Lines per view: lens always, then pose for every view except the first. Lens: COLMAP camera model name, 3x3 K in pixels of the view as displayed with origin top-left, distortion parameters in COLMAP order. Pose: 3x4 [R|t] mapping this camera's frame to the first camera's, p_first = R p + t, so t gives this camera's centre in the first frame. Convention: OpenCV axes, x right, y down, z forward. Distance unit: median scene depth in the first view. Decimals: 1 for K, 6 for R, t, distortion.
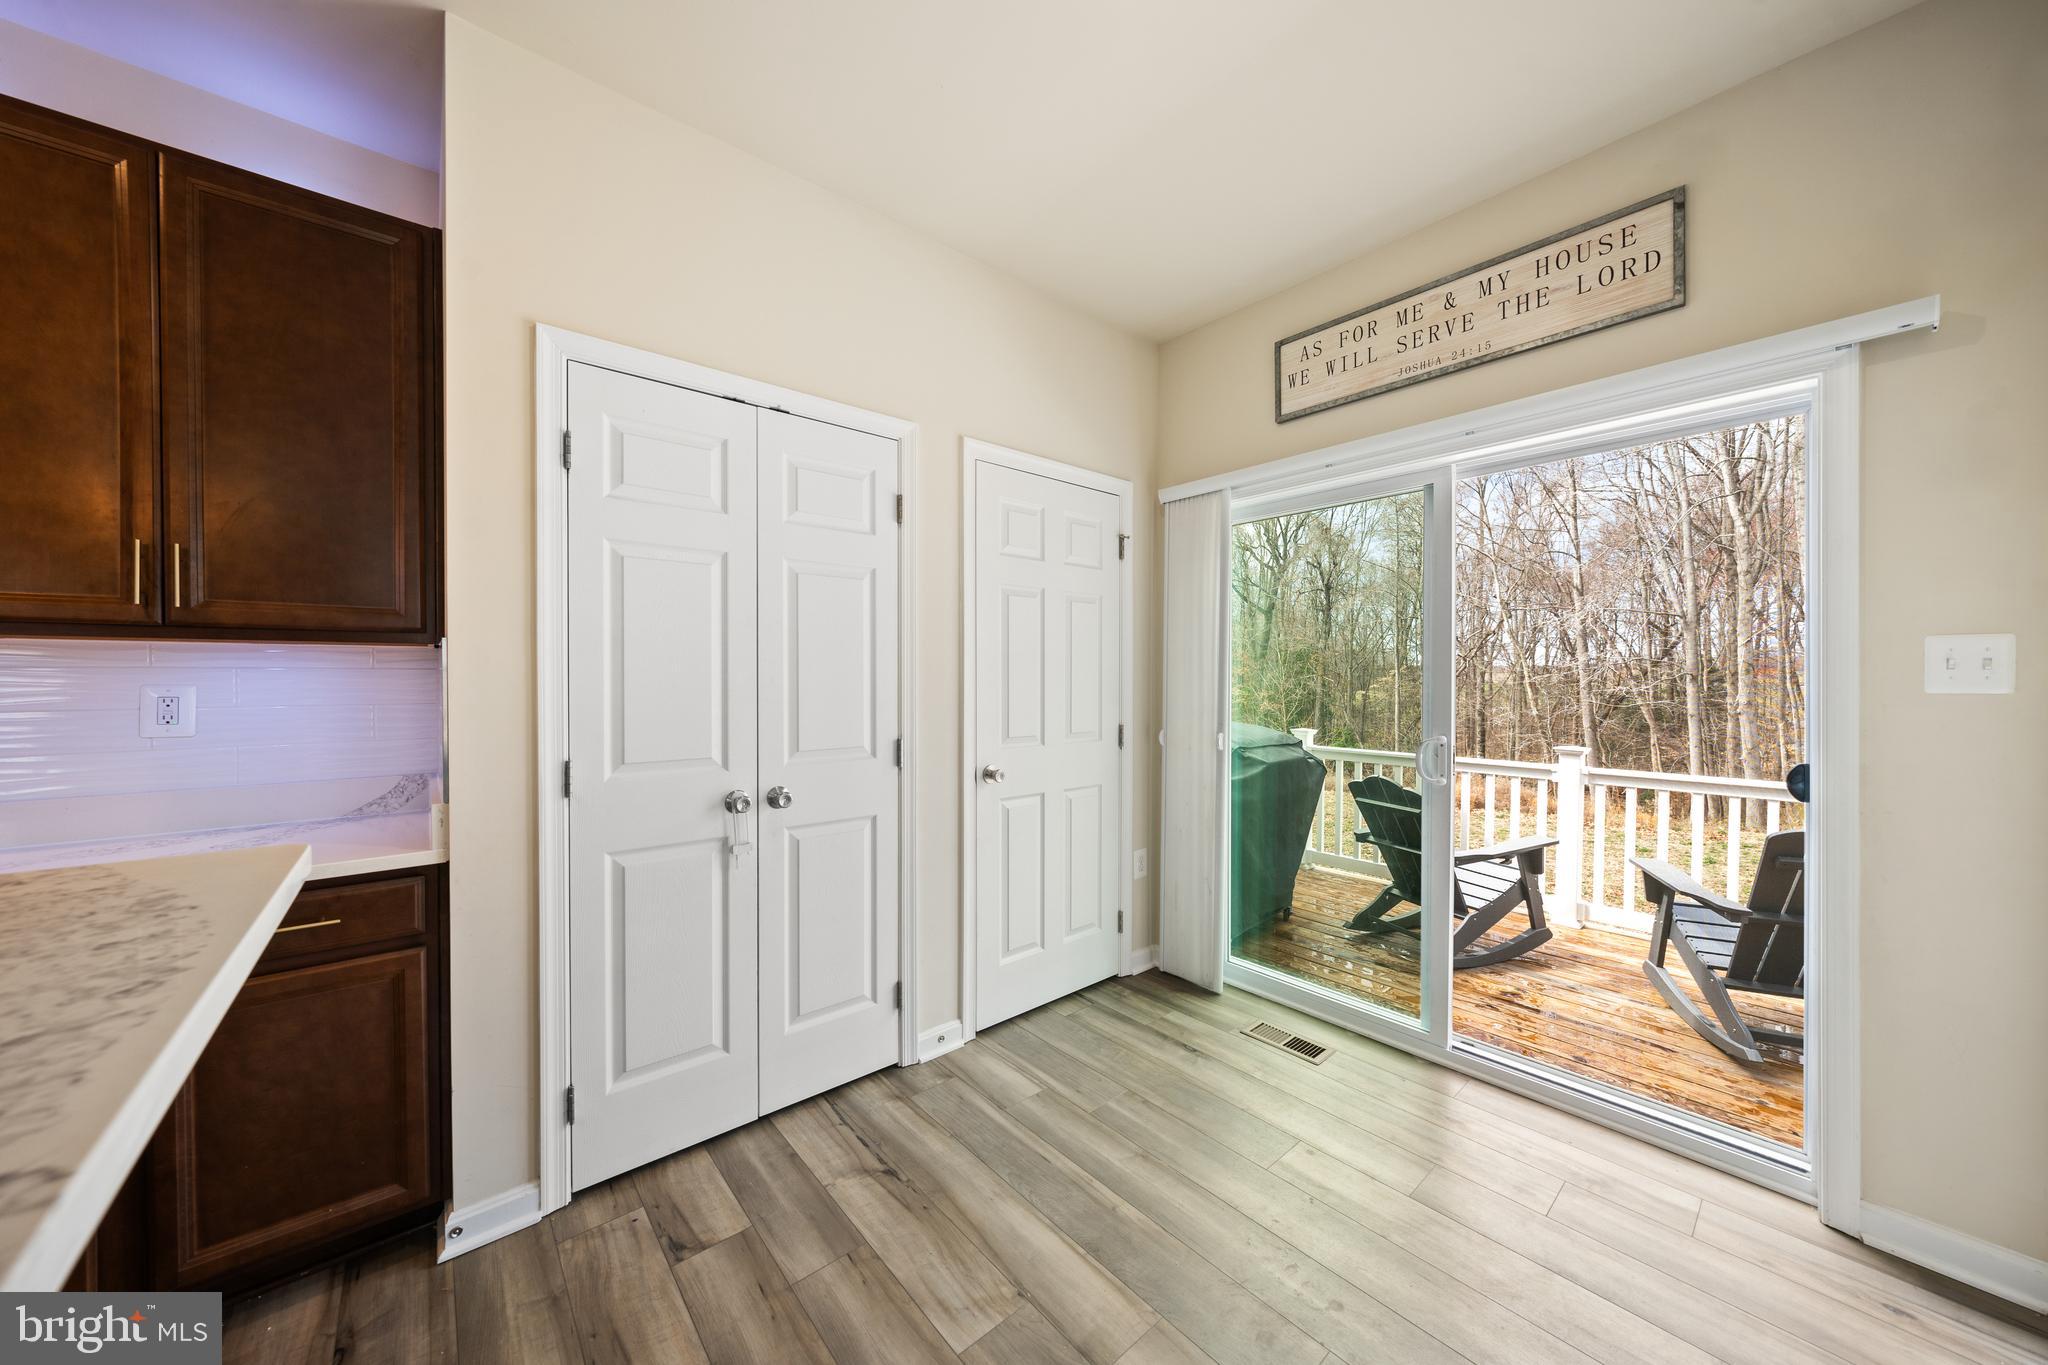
lens RADIAL K [[707.3, 0, 995.1], [0, 707.3, 684.9], [0, 0, 1]] dist [0.001156, 0.000118]
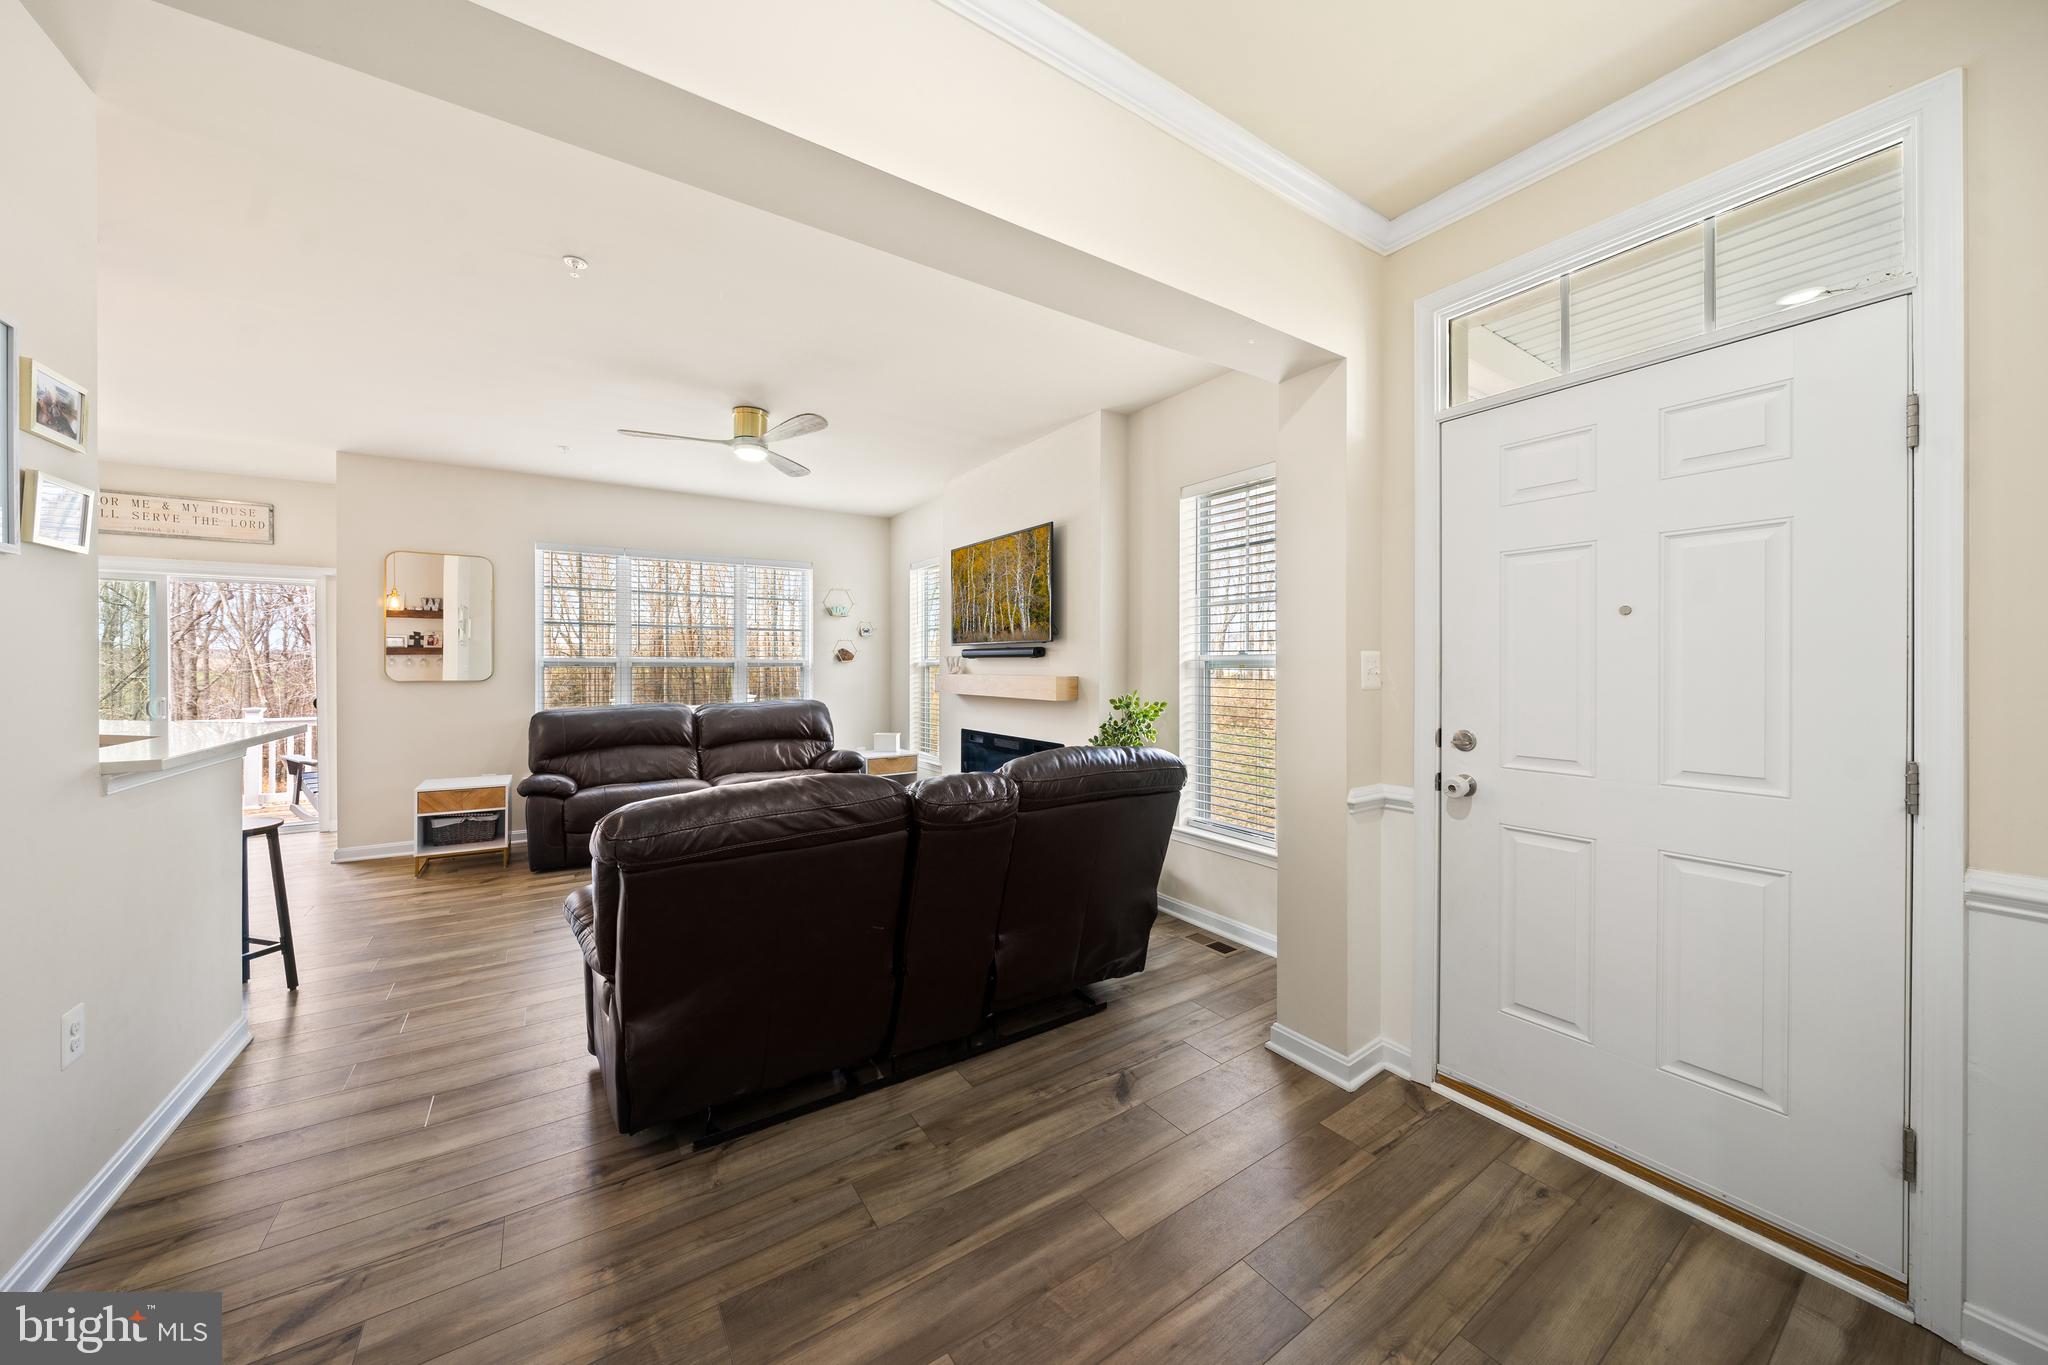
lens RADIAL K [[688.2, 0, 1019.0], [0, 688.2, 664.4], [0, 0, 1]] dist [0.000896, 0.000057]
pose [[0.092622, -0.002537, 0.995698, -0.939128], [0.011598, 0.999932, 0.001469, -0.003748], [-0.995634, 0.011412, 0.092645, -1.382835]]
